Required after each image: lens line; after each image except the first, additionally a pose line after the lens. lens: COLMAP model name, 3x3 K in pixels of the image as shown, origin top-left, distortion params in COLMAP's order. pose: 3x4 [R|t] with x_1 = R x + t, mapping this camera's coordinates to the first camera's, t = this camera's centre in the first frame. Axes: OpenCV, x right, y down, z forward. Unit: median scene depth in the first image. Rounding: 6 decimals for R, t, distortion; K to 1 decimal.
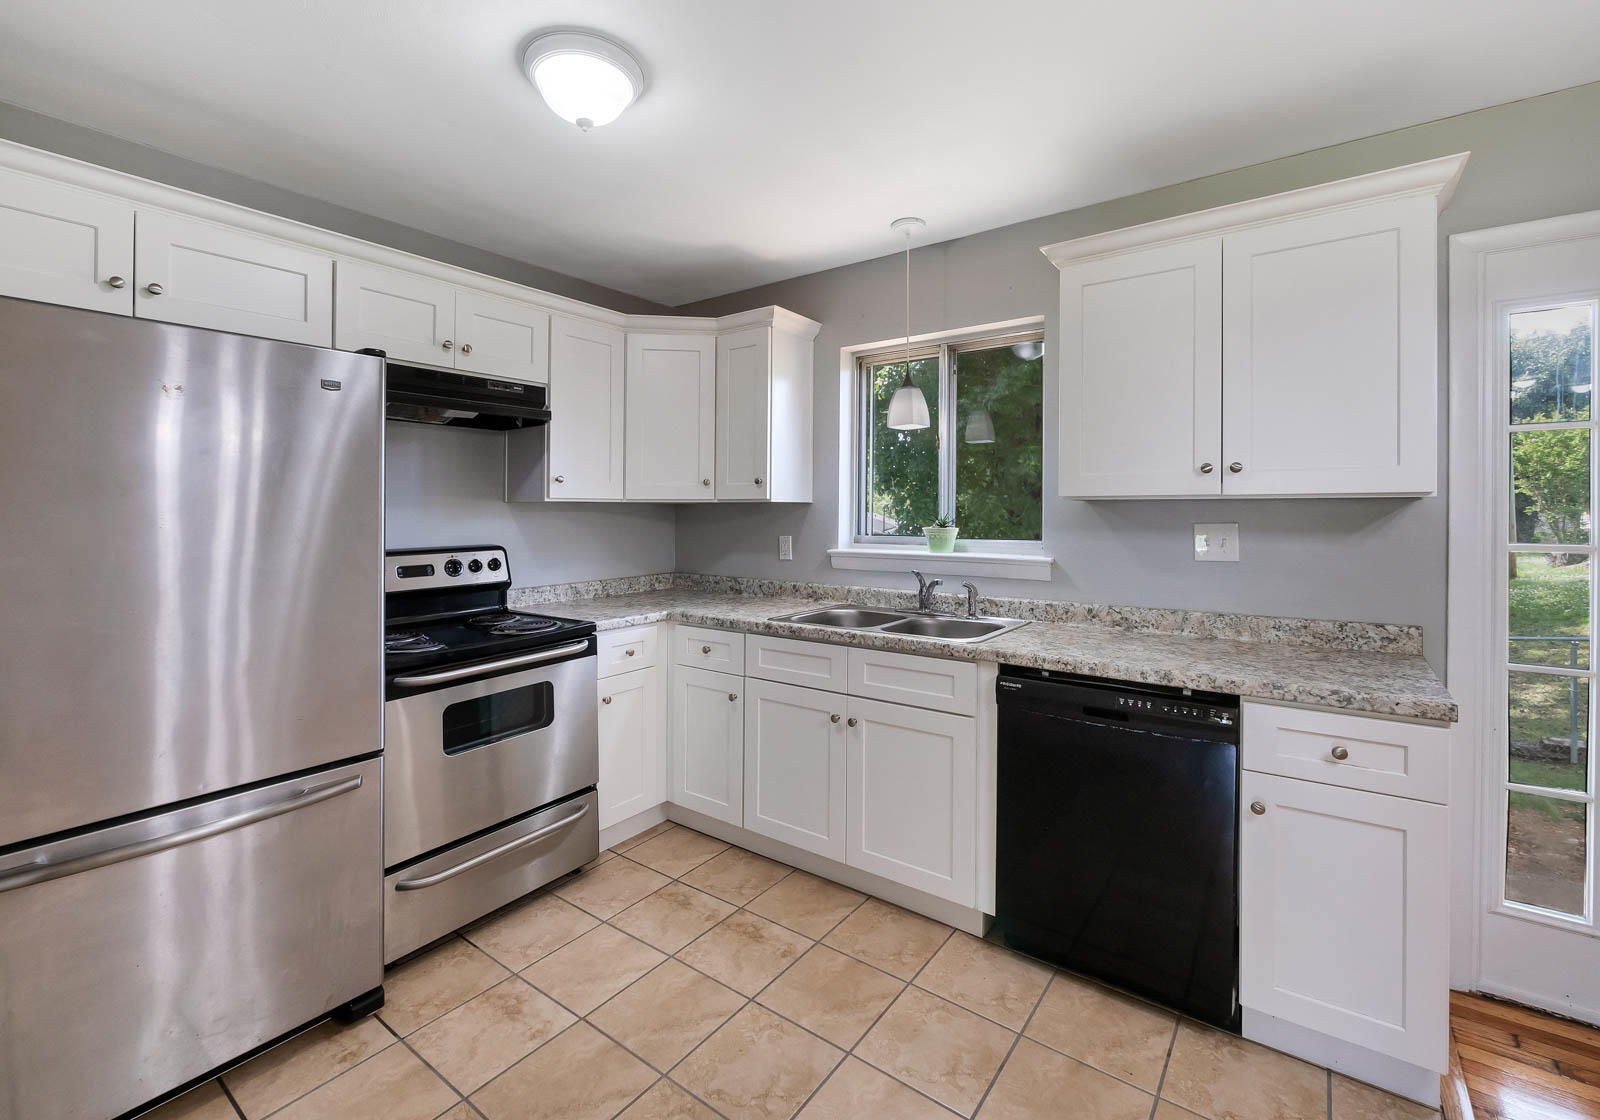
lens RADIAL K [[692.7, 0, 759.1], [0, 692.7, 513.7], [0, 0, 1]] dist [-0.002299, 0.000091]
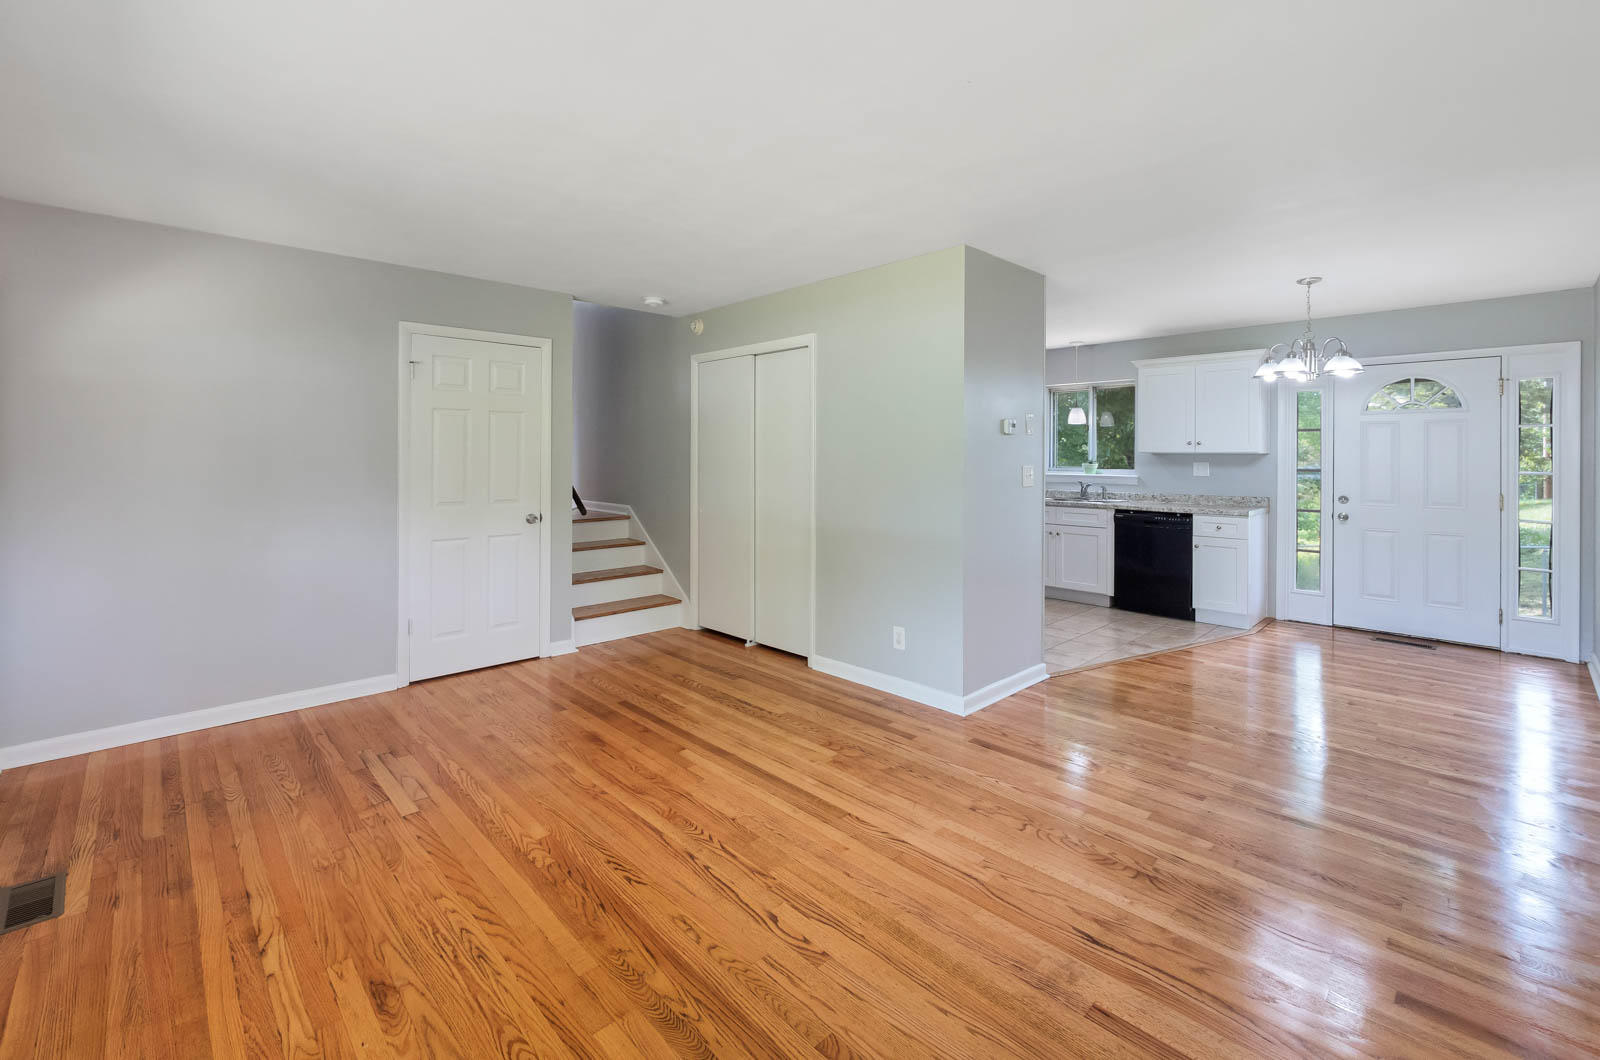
lens RADIAL K [[662.2, 0, 798.4], [0, 662.2, 466.8], [0, 0, 1]] dist [0.053037, 0.000090]
pose [[0.993374, 0.007667, -0.114669, -0.533114], [-0.005868, 0.999855, 0.016016, -0.001027], [0.114776, -0.015237, 0.993275, -1.588731]]
